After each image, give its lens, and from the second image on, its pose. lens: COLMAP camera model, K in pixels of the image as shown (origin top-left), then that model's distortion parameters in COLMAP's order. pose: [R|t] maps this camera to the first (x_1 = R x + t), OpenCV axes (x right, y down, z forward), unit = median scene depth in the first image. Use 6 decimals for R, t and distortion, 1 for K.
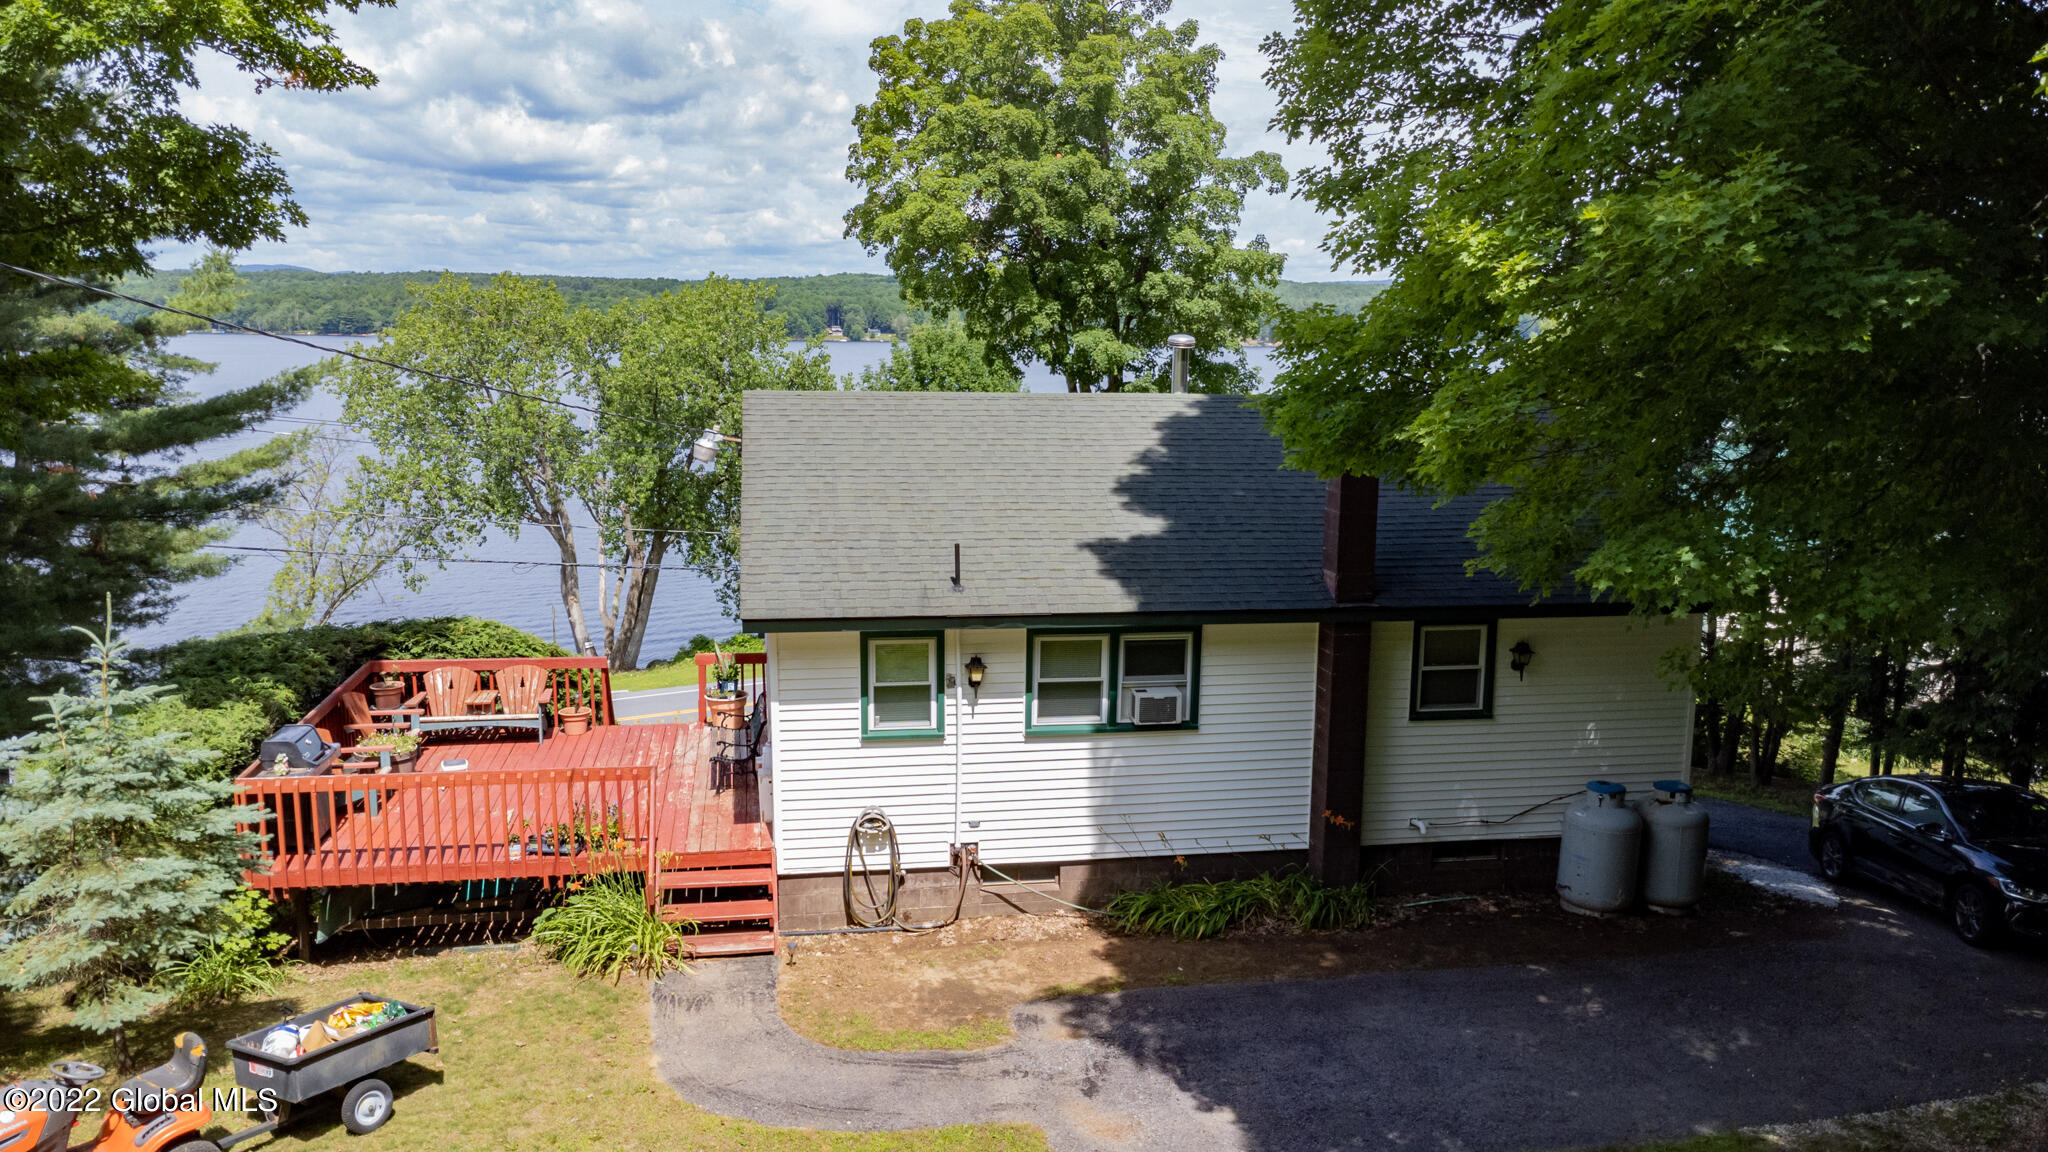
lens RADIAL K [[1463.3, 0, 1024.0], [0, 1463.3, 576.0], [0, 0, 1]] dist [0.006122, -0.010482]
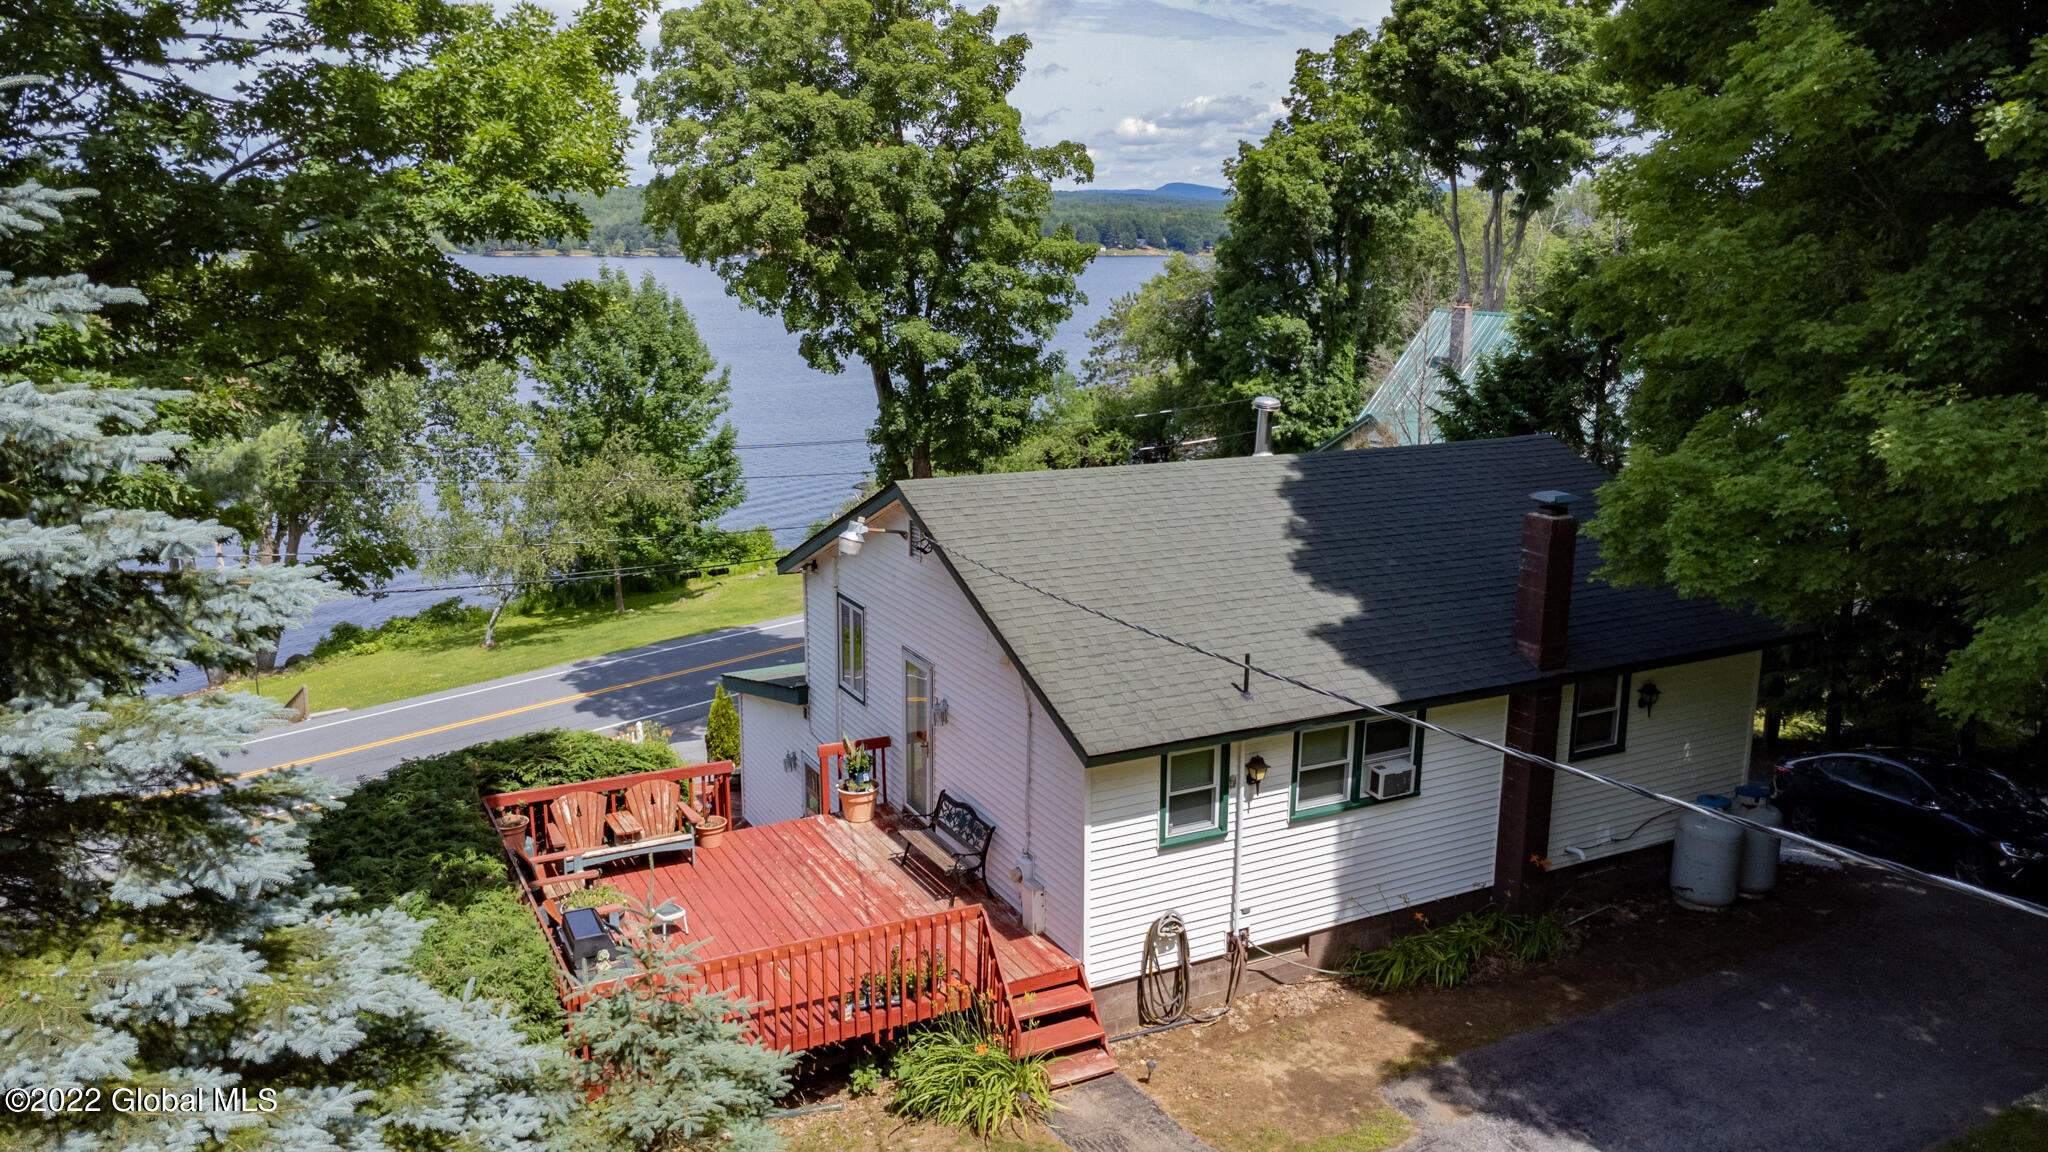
lens RADIAL K [[1463.3, 0, 1024.0], [0, 1463.3, 576.0], [0, 0, 1]] dist [0.006122, -0.010482]
pose [[0.954080, -0.071831, 0.290812, -0.471608], [0.054920, 0.996313, 0.065912, -0.146743], [-0.294475, -0.046914, 0.954507, 0.057630]]
